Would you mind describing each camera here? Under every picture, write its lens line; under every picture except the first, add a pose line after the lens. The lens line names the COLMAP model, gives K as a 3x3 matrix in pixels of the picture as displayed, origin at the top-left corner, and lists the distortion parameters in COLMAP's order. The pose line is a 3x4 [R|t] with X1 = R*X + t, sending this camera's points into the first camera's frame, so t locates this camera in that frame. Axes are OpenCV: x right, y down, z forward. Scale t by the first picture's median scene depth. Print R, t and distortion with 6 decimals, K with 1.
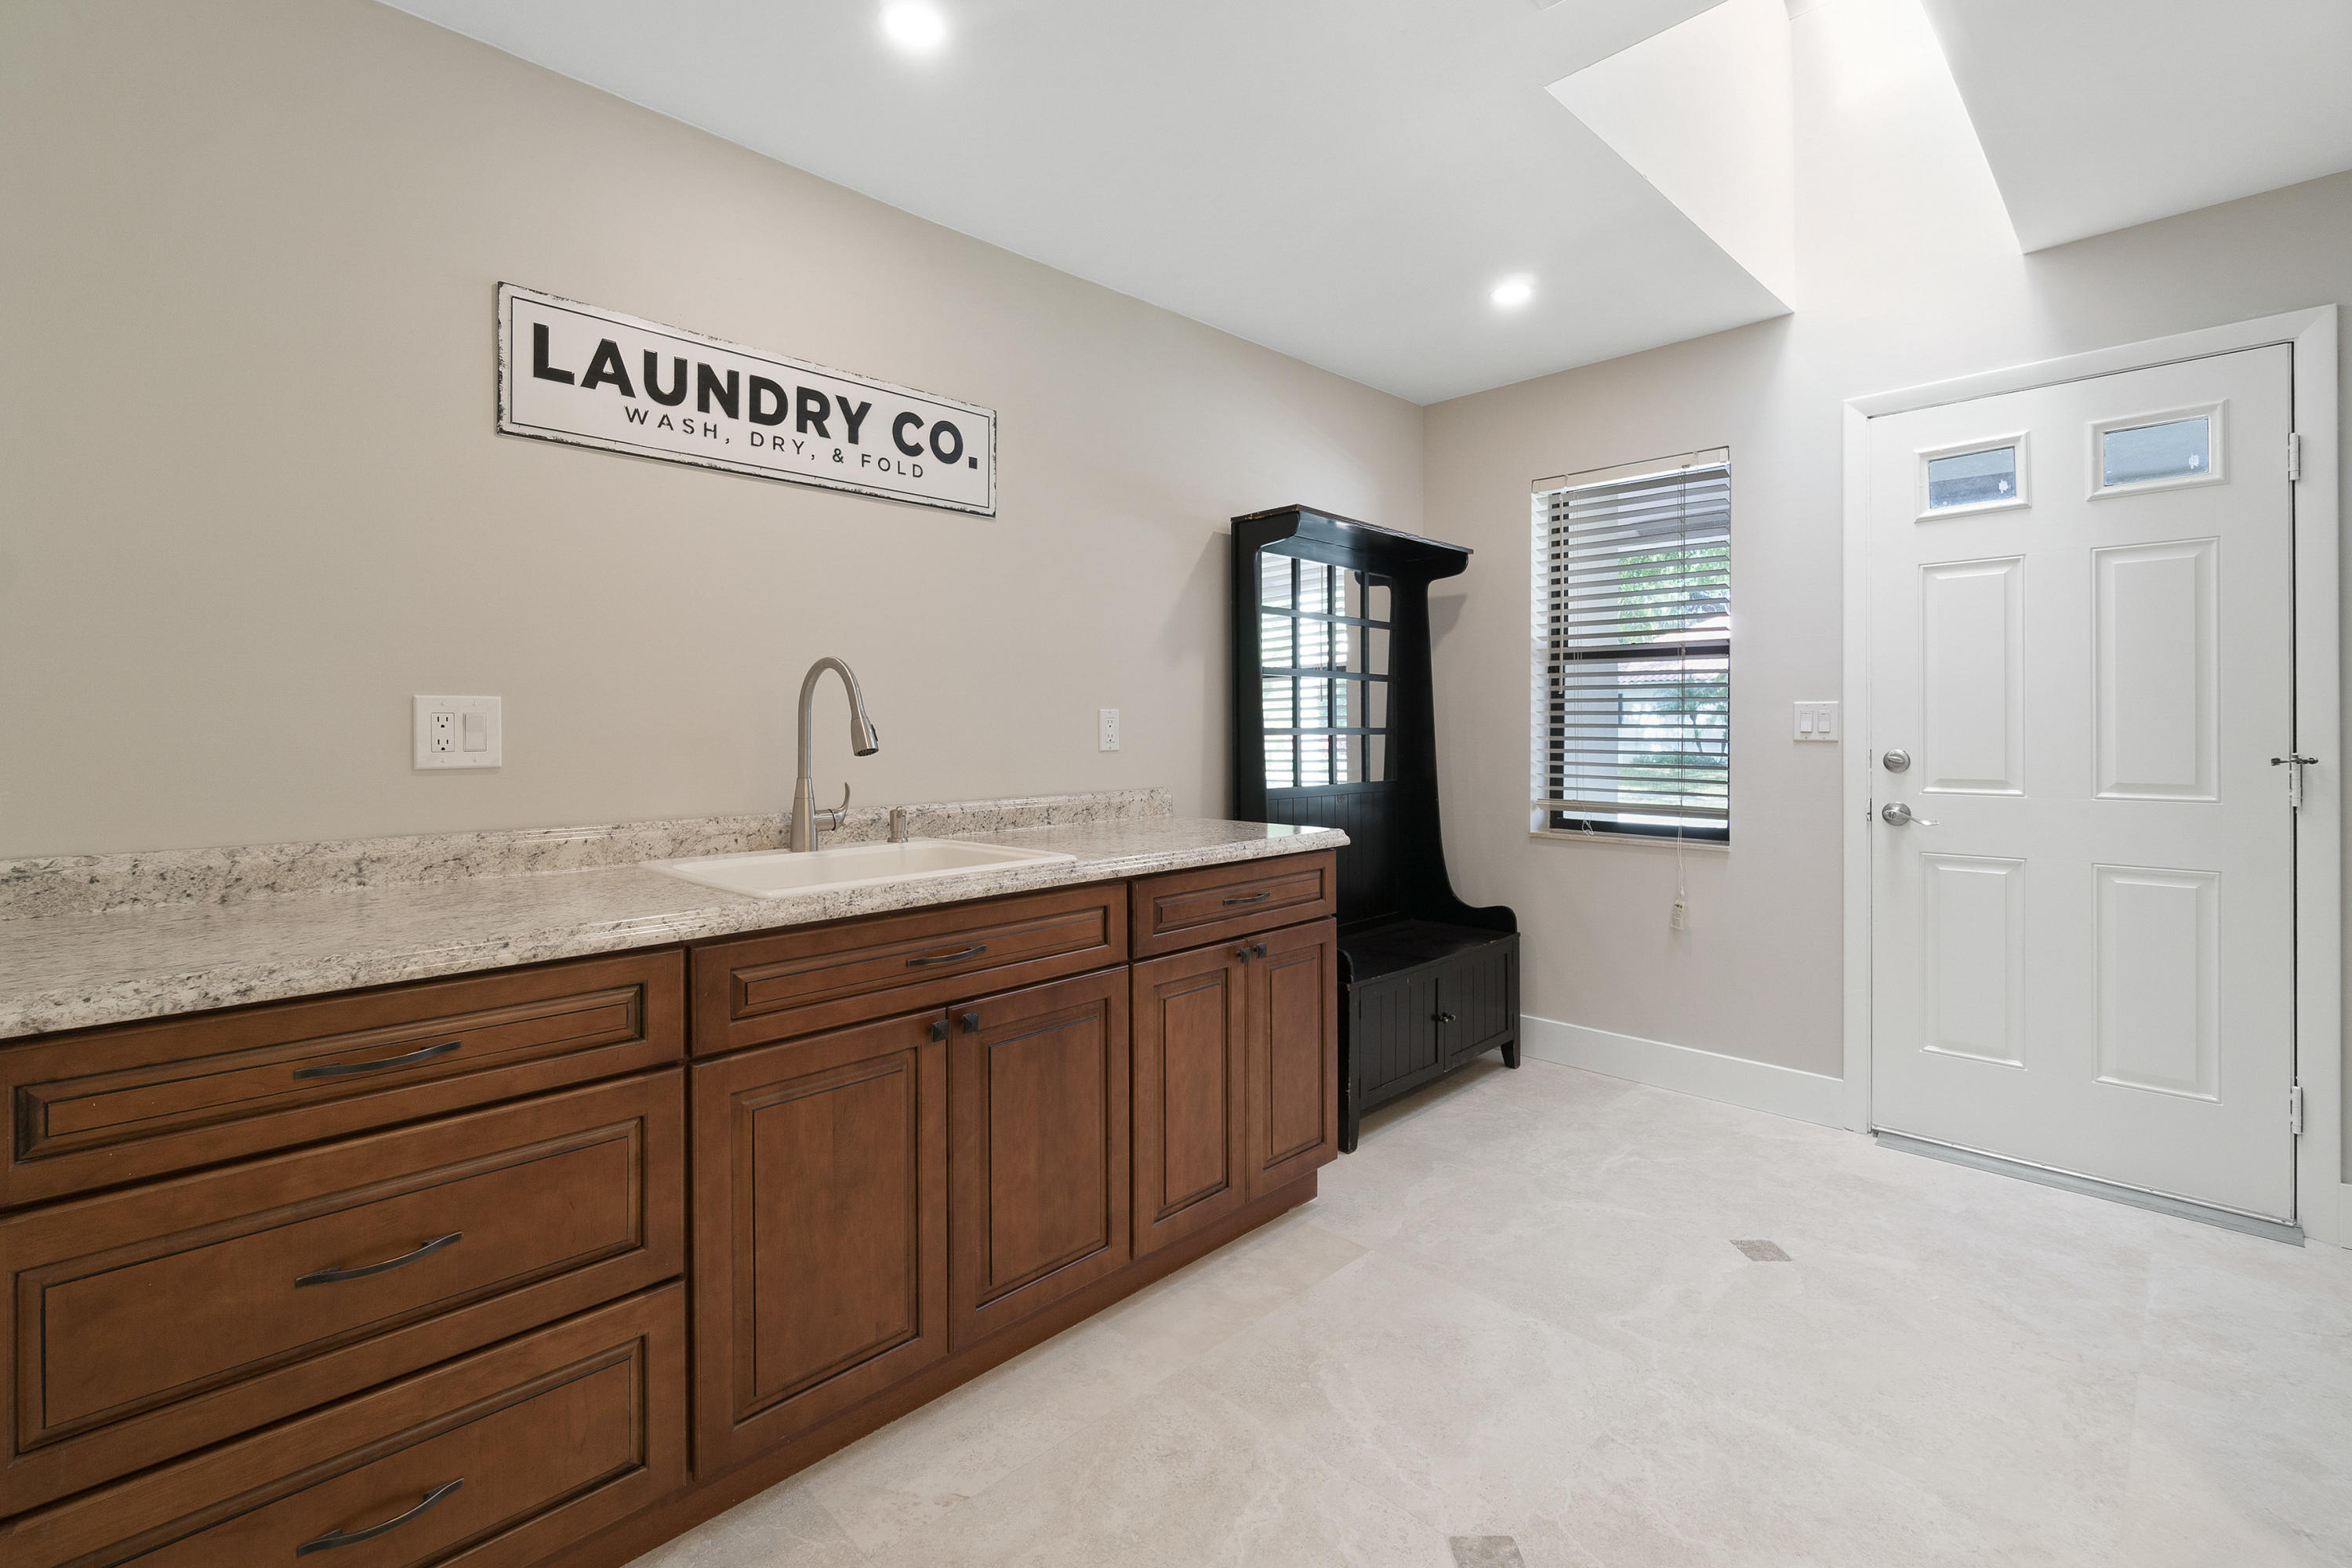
lens RADIAL K [[1031.8, 0, 1153.2], [0, 1031.8, 737.5], [0, 0, 1]] dist [-0.002933, 0.000448]
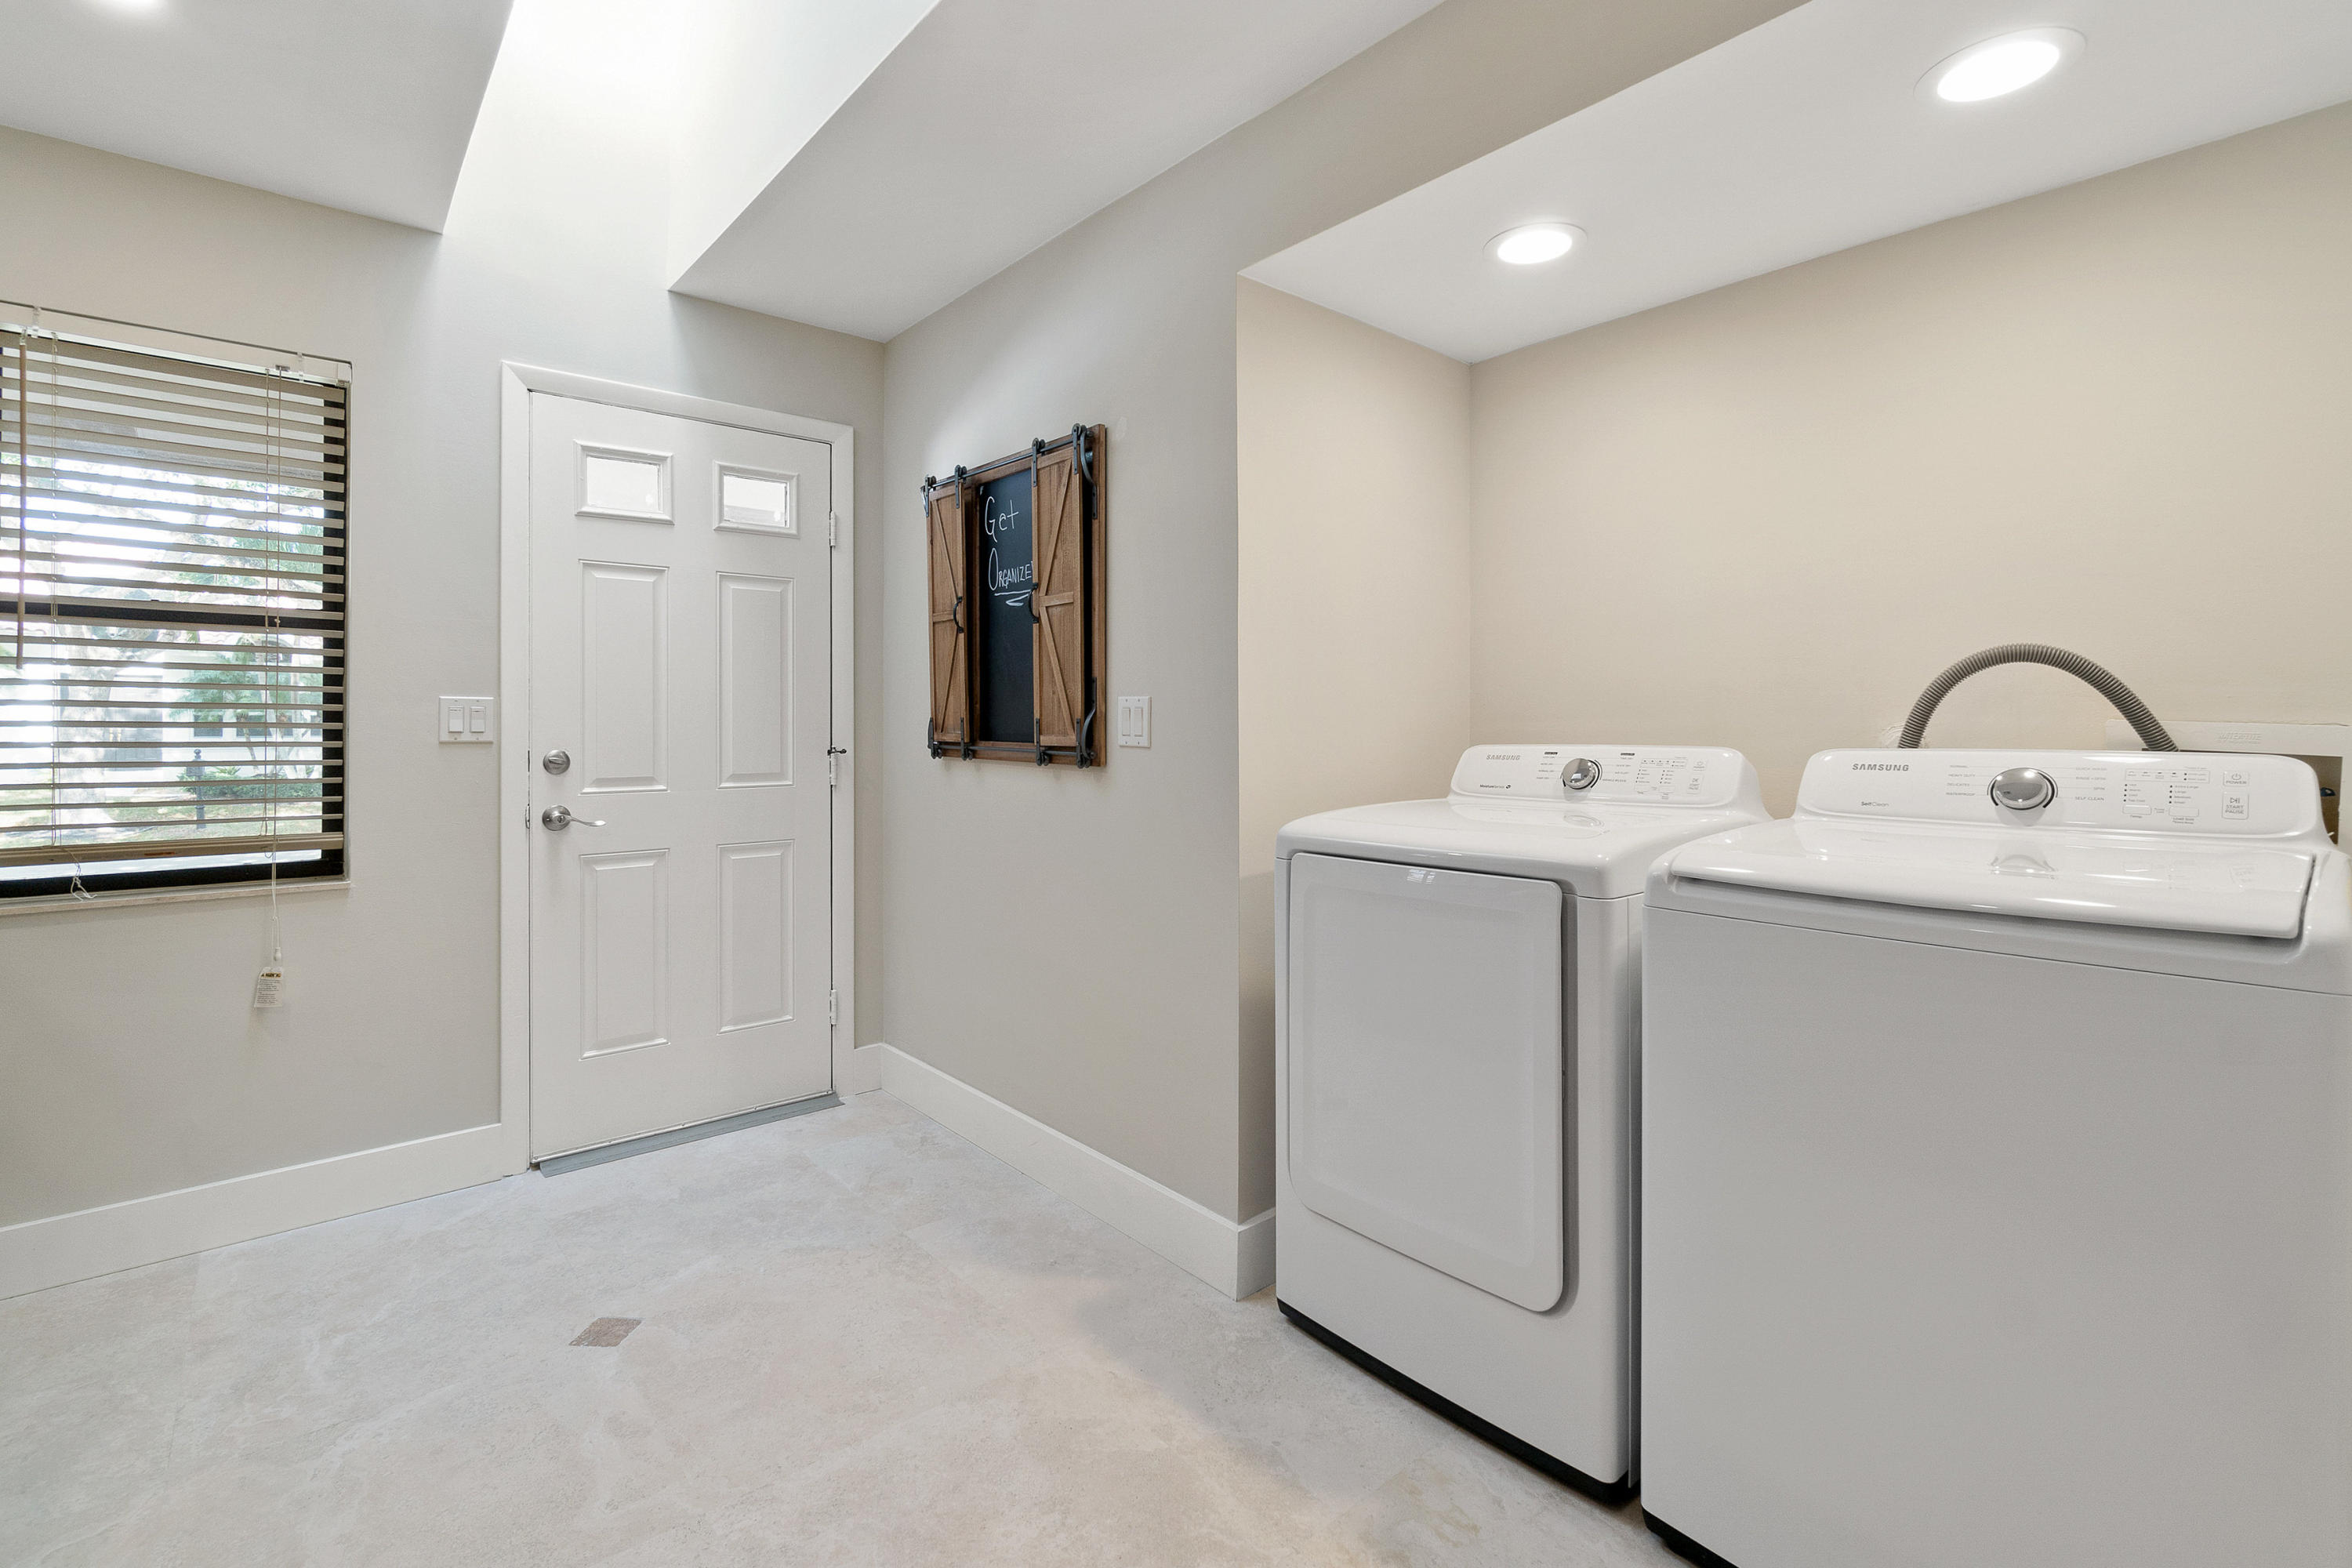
lens RADIAL K [[1031.8, 0, 1215.6], [0, 1031.8, 726.6], [0, 0, 1]] dist [-0.002933, 0.000448]
pose [[0.064190, 0.003517, 0.997931, -0.195781], [0.012306, 0.999915, -0.004316, 0.001801], [-0.997862, 0.012558, 0.064141, 0.355038]]
